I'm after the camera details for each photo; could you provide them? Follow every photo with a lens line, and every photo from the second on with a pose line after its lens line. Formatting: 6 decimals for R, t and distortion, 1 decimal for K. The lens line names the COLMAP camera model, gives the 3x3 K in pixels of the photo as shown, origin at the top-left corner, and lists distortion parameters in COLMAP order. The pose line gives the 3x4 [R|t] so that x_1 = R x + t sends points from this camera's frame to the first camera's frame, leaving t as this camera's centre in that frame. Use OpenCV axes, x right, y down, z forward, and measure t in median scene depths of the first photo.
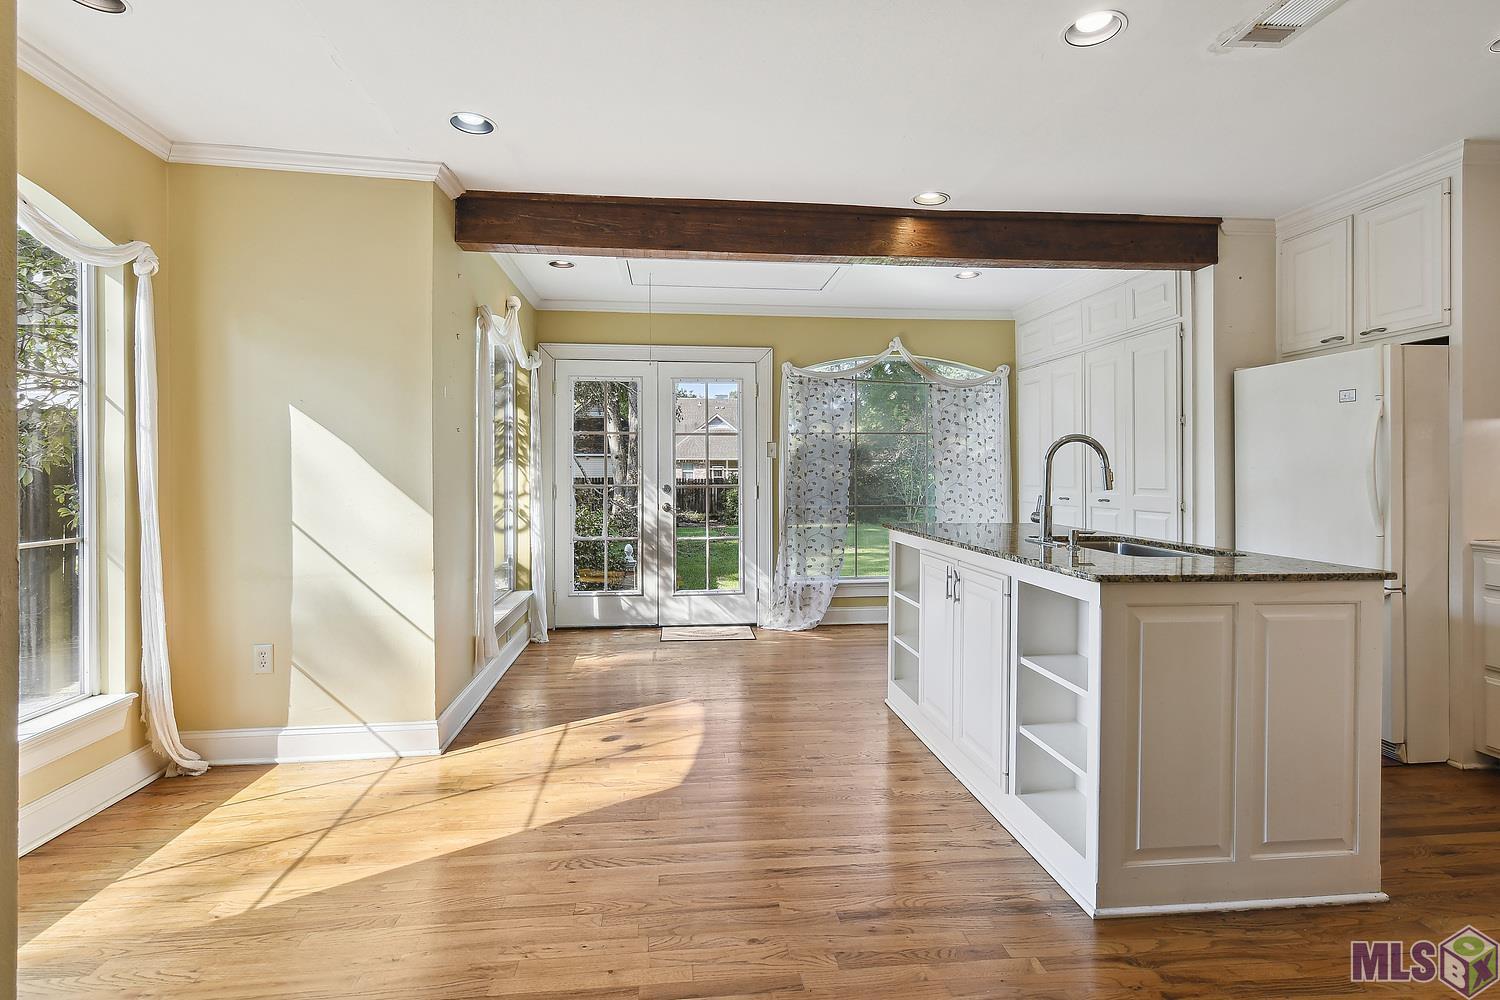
lens RADIAL K [[736.5, 0, 746.2], [0, 736.5, 483.2], [0, 0, 1]] dist [0.001498, 0.000312]
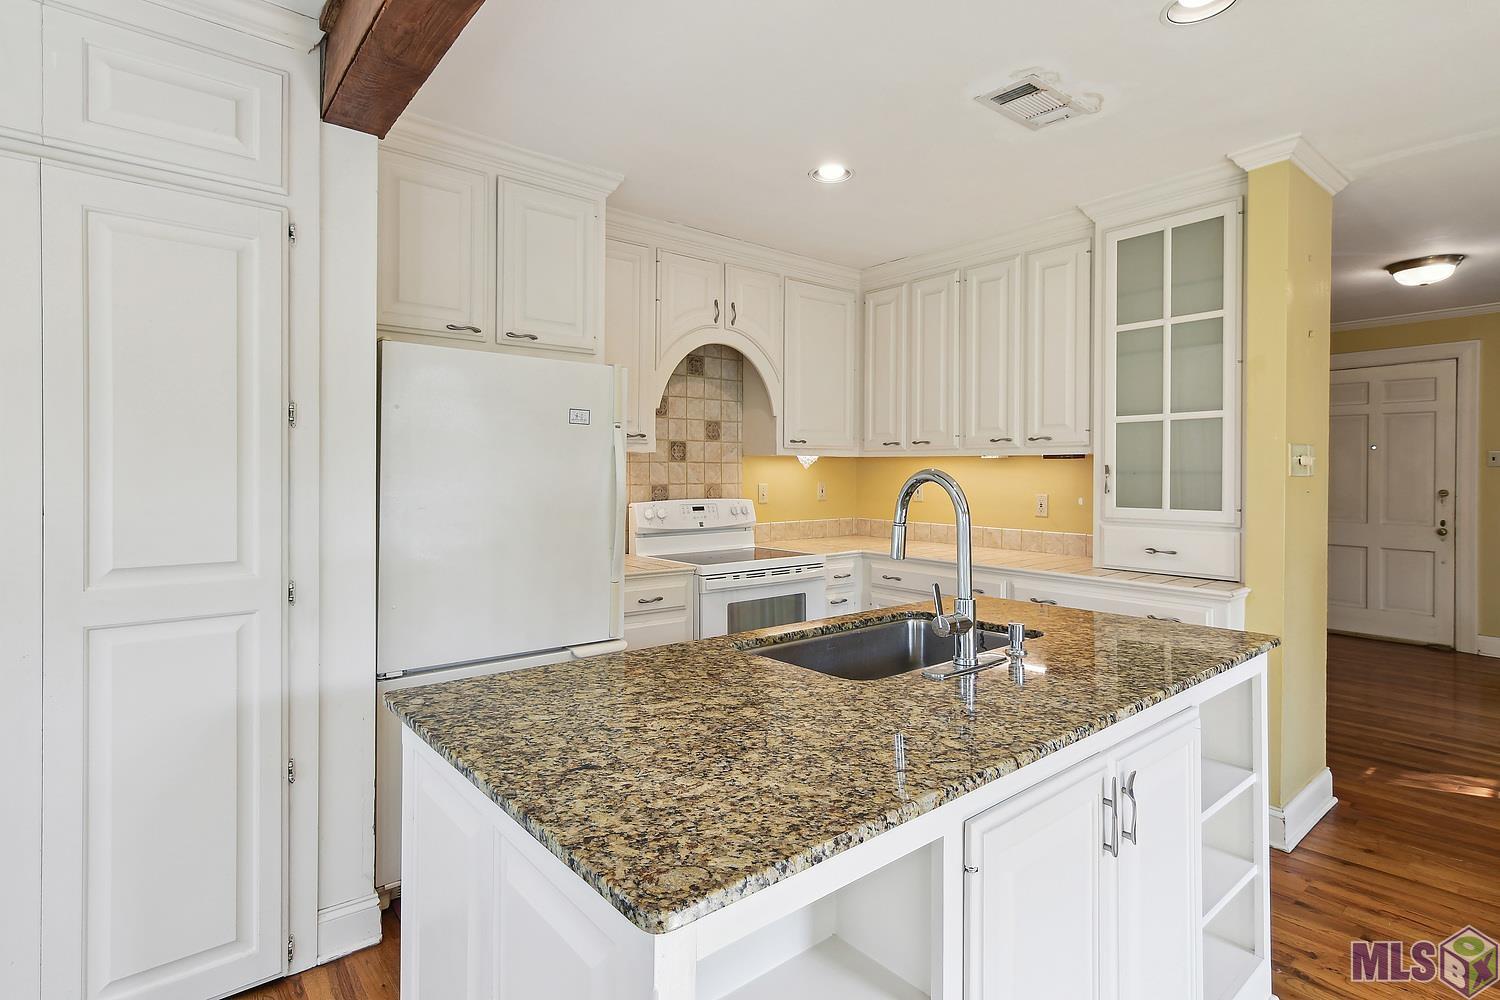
lens RADIAL K [[736.5, 0, 746.2], [0, 736.5, 483.2], [0, 0, 1]] dist [0.001498, 0.000312]
pose [[-0.556034, -0.001953, 0.831157, 0.031508], [0.016932, 0.999763, 0.013677, -0.045990], [-0.830987, 0.021678, -0.555870, 1.131194]]
